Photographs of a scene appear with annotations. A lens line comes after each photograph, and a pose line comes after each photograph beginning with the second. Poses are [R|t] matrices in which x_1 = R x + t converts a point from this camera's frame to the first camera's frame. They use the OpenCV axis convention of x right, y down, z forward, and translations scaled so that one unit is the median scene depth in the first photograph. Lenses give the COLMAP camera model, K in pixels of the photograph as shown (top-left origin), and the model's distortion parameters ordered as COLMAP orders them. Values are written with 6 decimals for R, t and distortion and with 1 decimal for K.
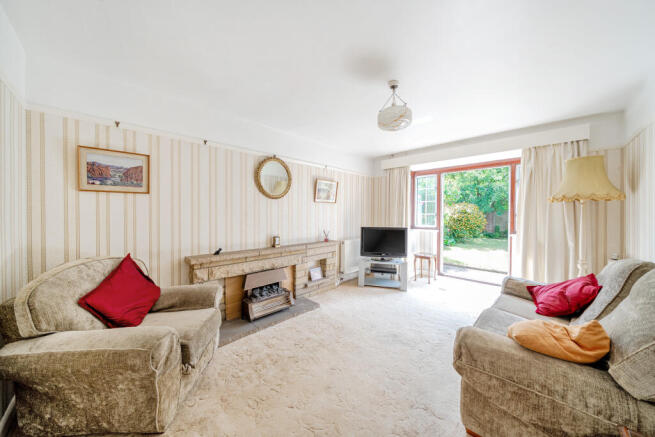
lens RADIAL K [[234.1, 0, 327.8], [0, 234.1, 217.1], [0, 0, 1]] dist [-0.000302, -0.000157]
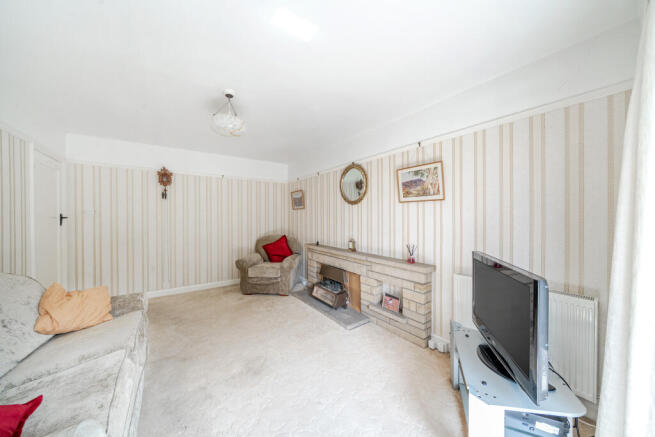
lens RADIAL K [[234.1, 0, 327.8], [0, 234.1, 217.1], [0, 0, 1]] dist [-0.000302, -0.000157]
pose [[-0.202847, 0.005798, -0.979193, 0.783337], [-0.006956, 0.999949, 0.007362, -0.028380], [0.979186, 0.008305, -0.202796, 1.066884]]
